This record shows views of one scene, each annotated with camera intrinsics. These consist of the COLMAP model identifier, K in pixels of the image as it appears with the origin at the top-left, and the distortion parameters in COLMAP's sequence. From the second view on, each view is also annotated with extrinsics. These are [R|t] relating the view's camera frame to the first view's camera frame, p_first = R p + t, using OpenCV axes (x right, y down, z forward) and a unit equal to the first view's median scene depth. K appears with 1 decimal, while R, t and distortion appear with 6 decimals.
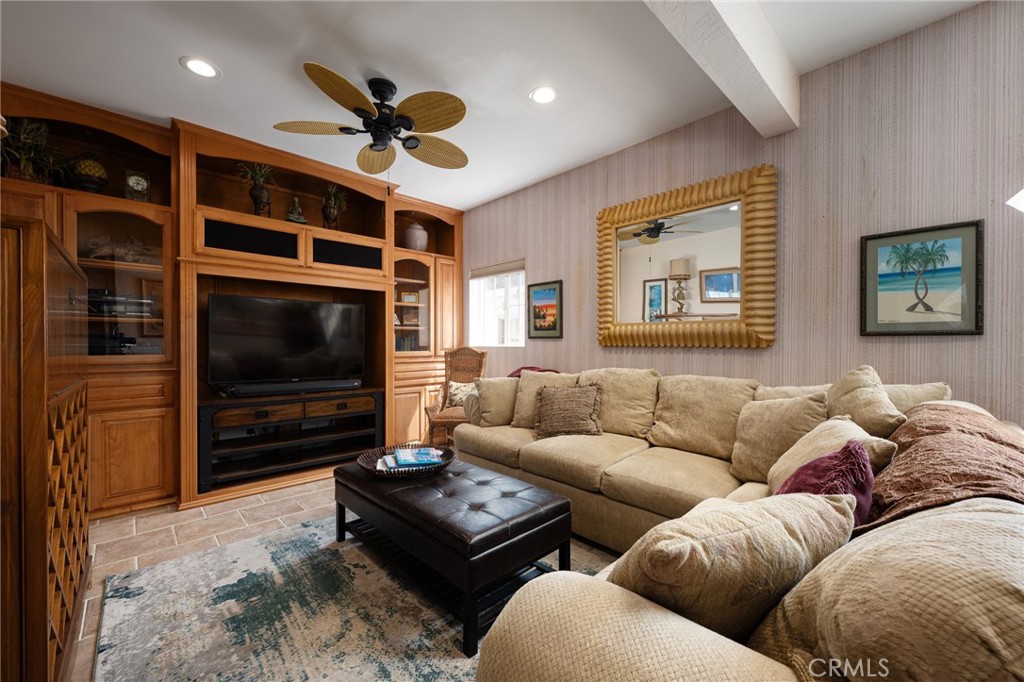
lens RADIAL K [[406.1, 0, 514.4], [0, 406.1, 342.0], [0, 0, 1]] dist [0.002383, 0.000116]
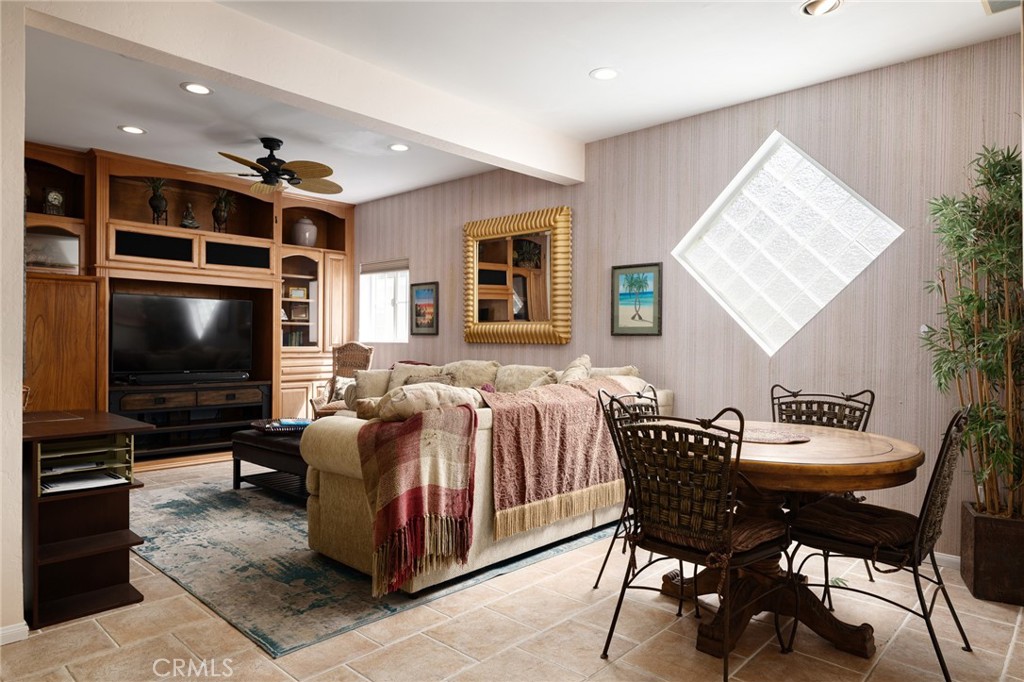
lens RADIAL K [[633.4, 0, 510.5], [0, 633.4, 341.7], [0, 0, 1]] dist [0.005370, 0.005631]
pose [[0.998588, 0.008264, 0.052482, 0.227020], [-0.008433, 0.999960, 0.003010, 0.001576], [-0.052455, -0.003448, 0.998617, -0.720238]]
